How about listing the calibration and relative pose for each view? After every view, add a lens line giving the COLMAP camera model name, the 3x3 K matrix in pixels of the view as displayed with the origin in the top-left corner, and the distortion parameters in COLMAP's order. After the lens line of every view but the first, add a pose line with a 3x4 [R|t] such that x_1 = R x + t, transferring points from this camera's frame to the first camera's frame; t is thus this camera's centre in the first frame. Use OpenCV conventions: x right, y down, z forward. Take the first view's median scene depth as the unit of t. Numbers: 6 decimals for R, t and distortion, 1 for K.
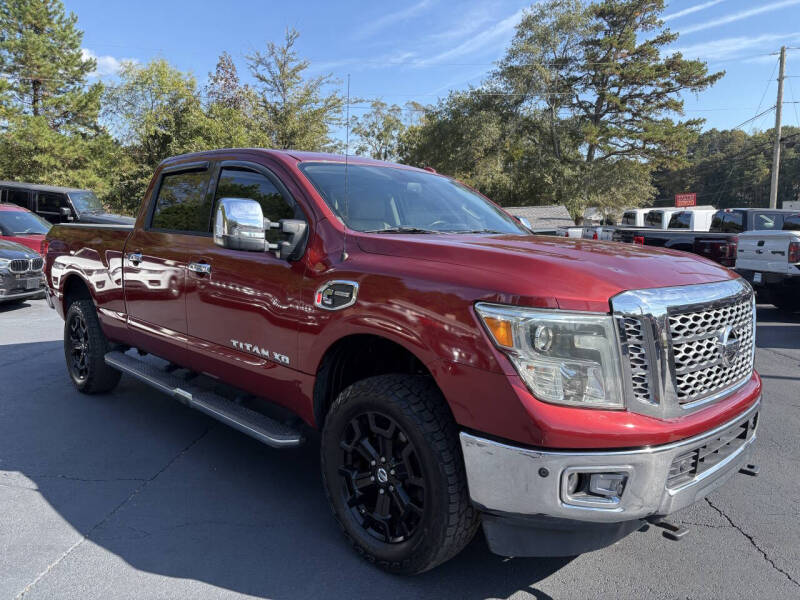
lens RADIAL K [[591.9, 0, 392.8], [0, 591.9, 306.0], [0, 0, 1]] dist [0.054187, -0.057651]
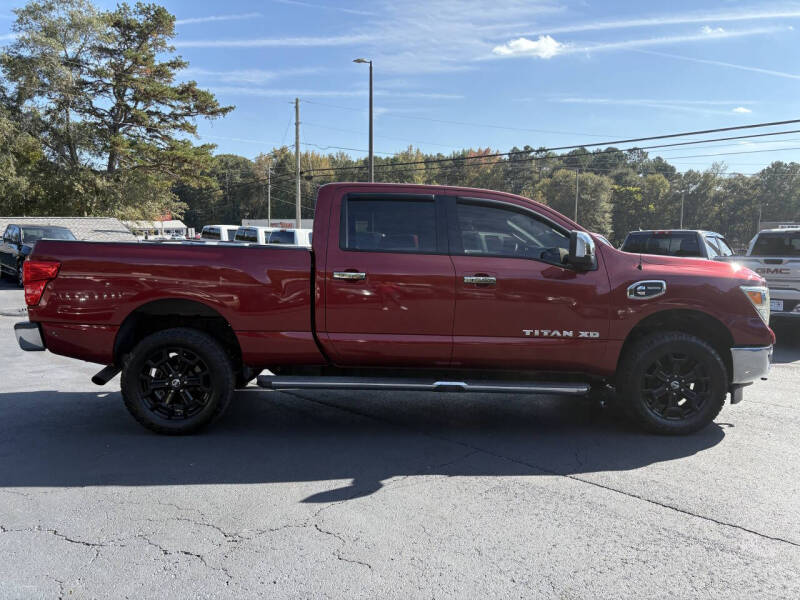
lens RADIAL K [[591.6, 0, 398.3], [0, 591.6, 300.8], [0, 0, 1]] dist [0.051064, -0.048801]
pose [[0.676961, -0.063965, 0.733234, -1.666087], [0.085492, 0.996307, 0.007984, -0.054639], [-0.731037, 0.057281, 0.679930, 0.304890]]
